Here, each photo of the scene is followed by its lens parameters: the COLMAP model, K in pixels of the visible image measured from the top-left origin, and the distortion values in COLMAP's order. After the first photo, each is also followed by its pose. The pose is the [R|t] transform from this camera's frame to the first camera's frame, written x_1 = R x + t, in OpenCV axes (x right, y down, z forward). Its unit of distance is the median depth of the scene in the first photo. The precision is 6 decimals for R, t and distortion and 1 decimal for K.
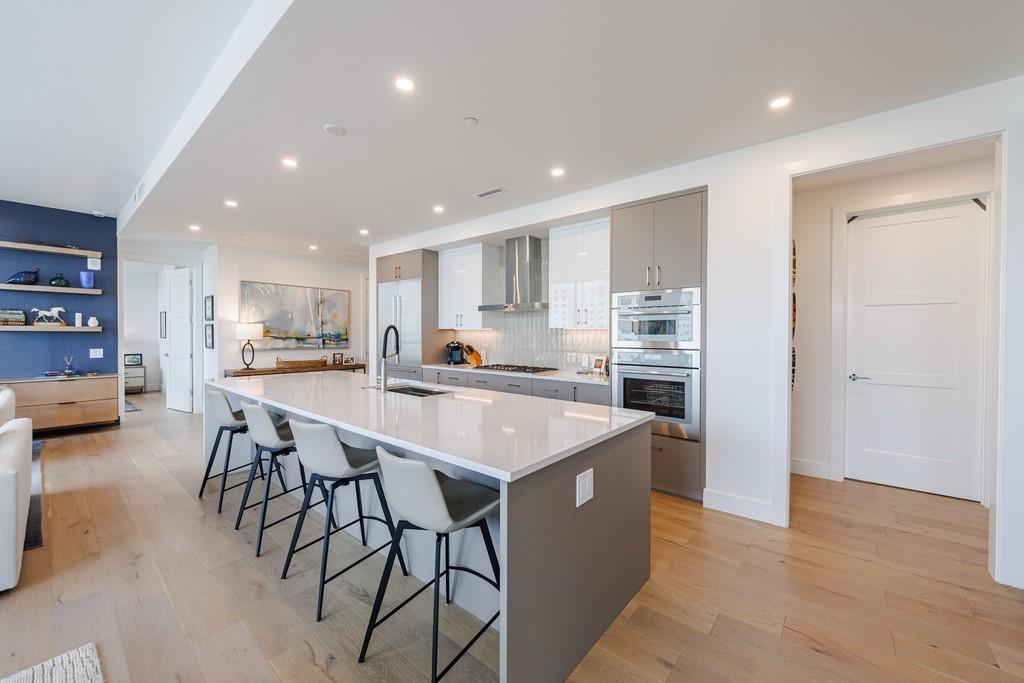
lens RADIAL K [[393.1, 0, 510.3], [0, 393.1, 338.0], [0, 0, 1]] dist [-0.002290, 0.000411]
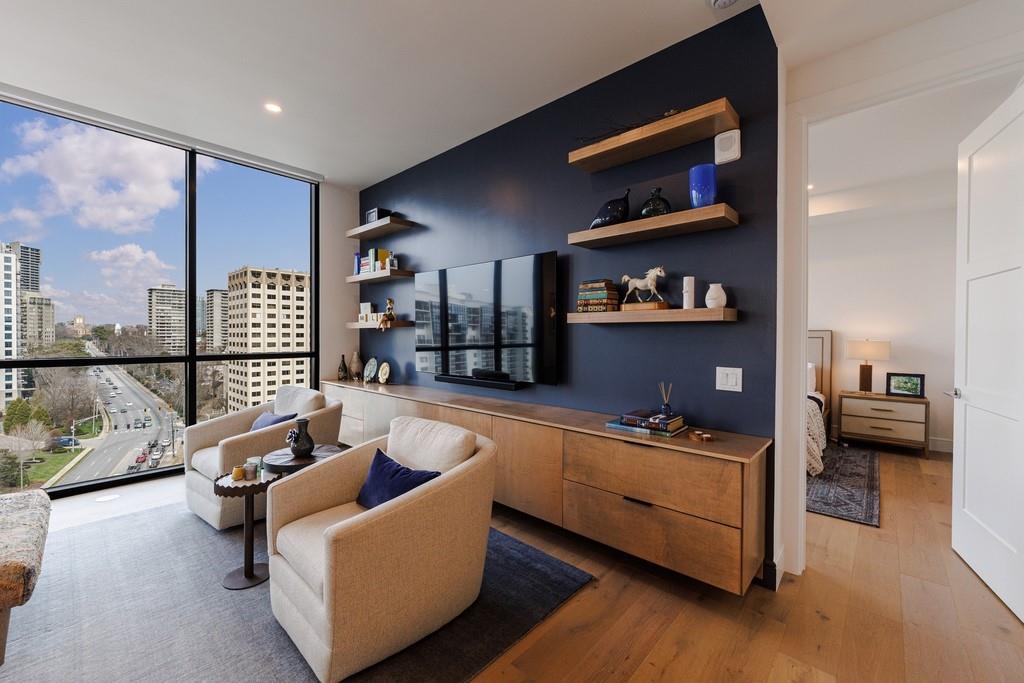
lens RADIAL K [[410.1, 0, 511.4], [0, 410.1, 338.9], [0, 0, 1]] dist [0.000205, 0.000260]
pose [[-0.037662, 0.004049, -0.999282, -0.658501], [-0.017372, 0.999838, 0.004706, 0.001580], [0.999140, 0.017537, -0.037585, 0.818936]]
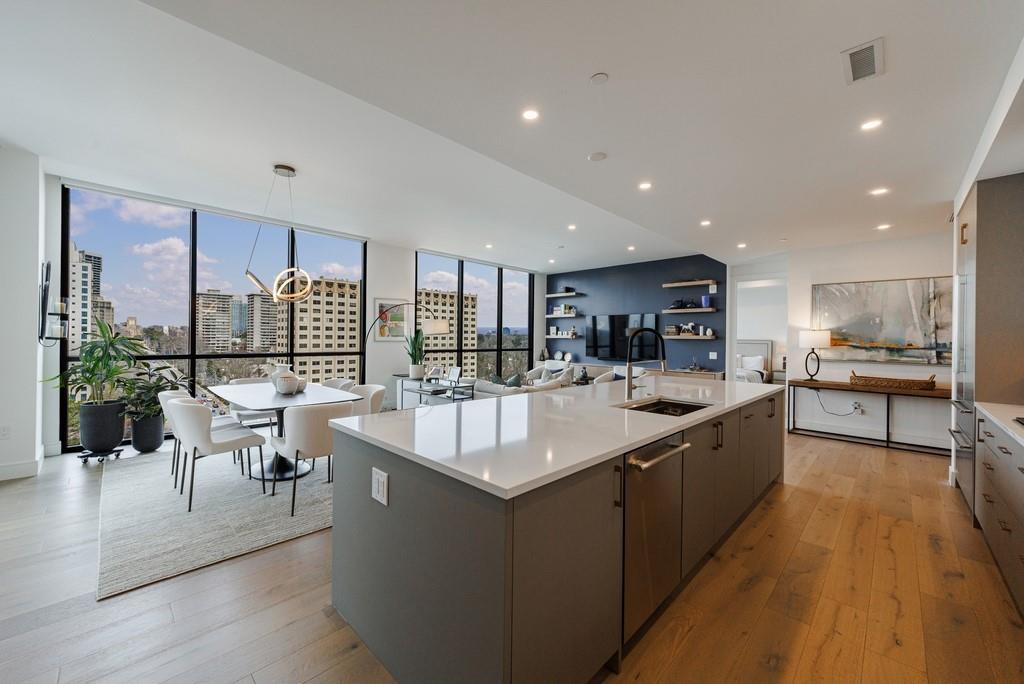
lens RADIAL K [[393.1, 0, 510.3], [0, 393.1, 338.5], [0, 0, 1]] dist [-0.002290, 0.000411]
pose [[-0.078686, -0.004562, -0.996889, 0.347658], [-0.024349, 0.999700, -0.002653, 0.001323], [0.996602, 0.024064, -0.078773, 0.422297]]
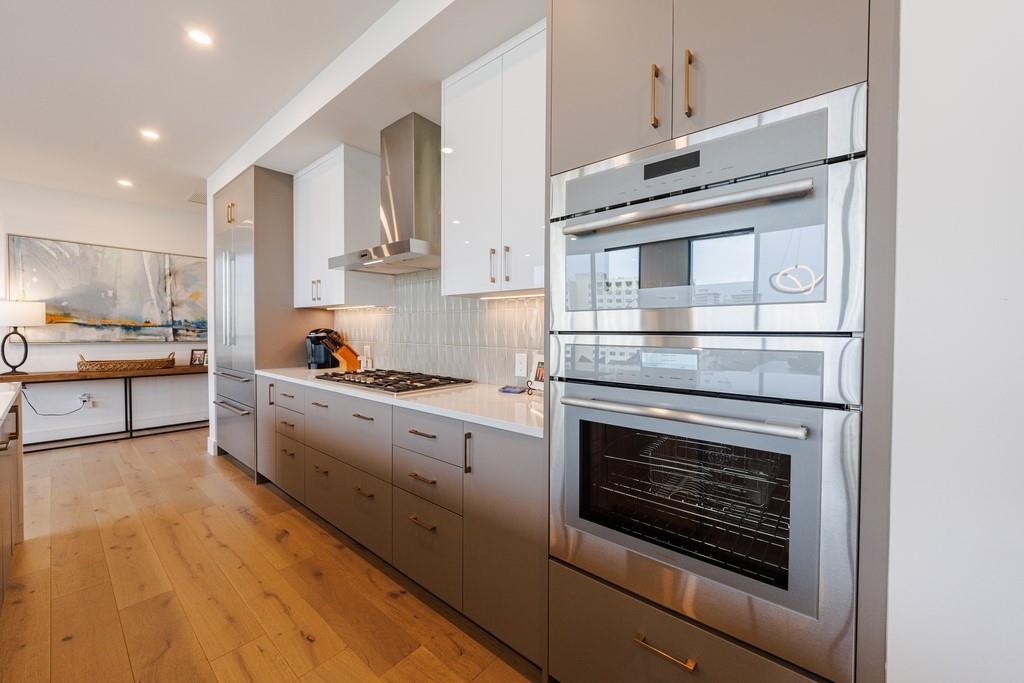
lens RADIAL K [[393.1, 0, 510.3], [0, 393.1, 338.0], [0, 0, 1]] dist [-0.002290, 0.000411]
pose [[0.999957, 0.002822, -0.008870, 0.151417], [-0.002772, 0.999980, 0.005688, 0.018869], [0.008886, -0.005663, 0.999944, 0.434752]]
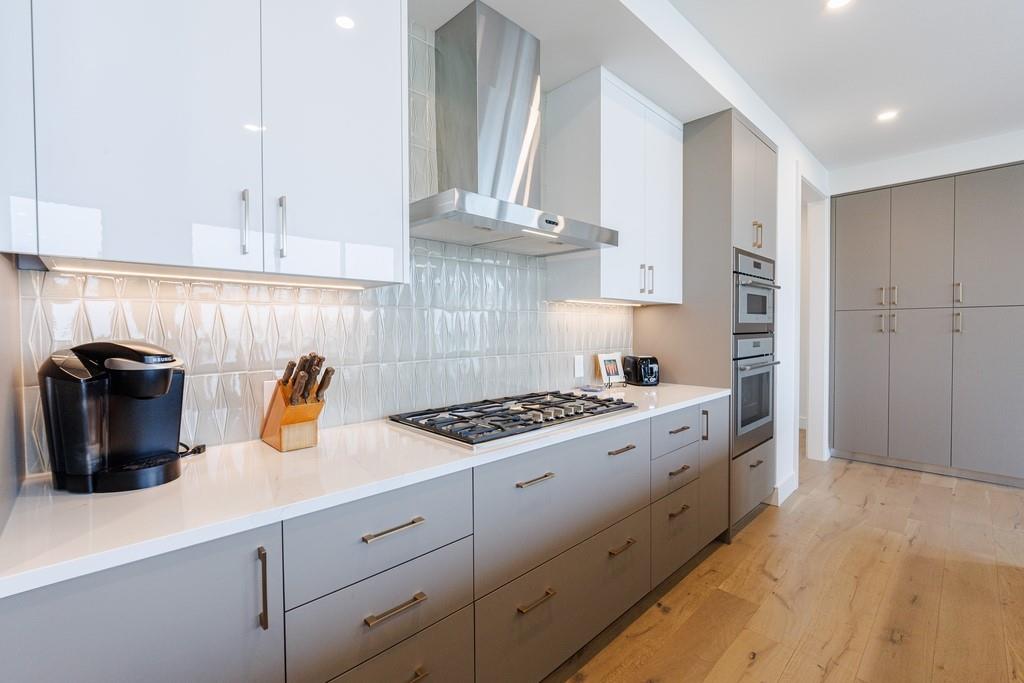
lens RADIAL K [[445.9, 0, 510.1], [0, 445.9, 341.0], [0, 0, 1]] dist [0.000825, 0.000128]
pose [[0.104122, -0.023504, 0.994287, -0.329395], [0.022937, 0.999512, 0.021226, 0.009214], [-0.994300, 0.020595, 0.104611, 0.858860]]
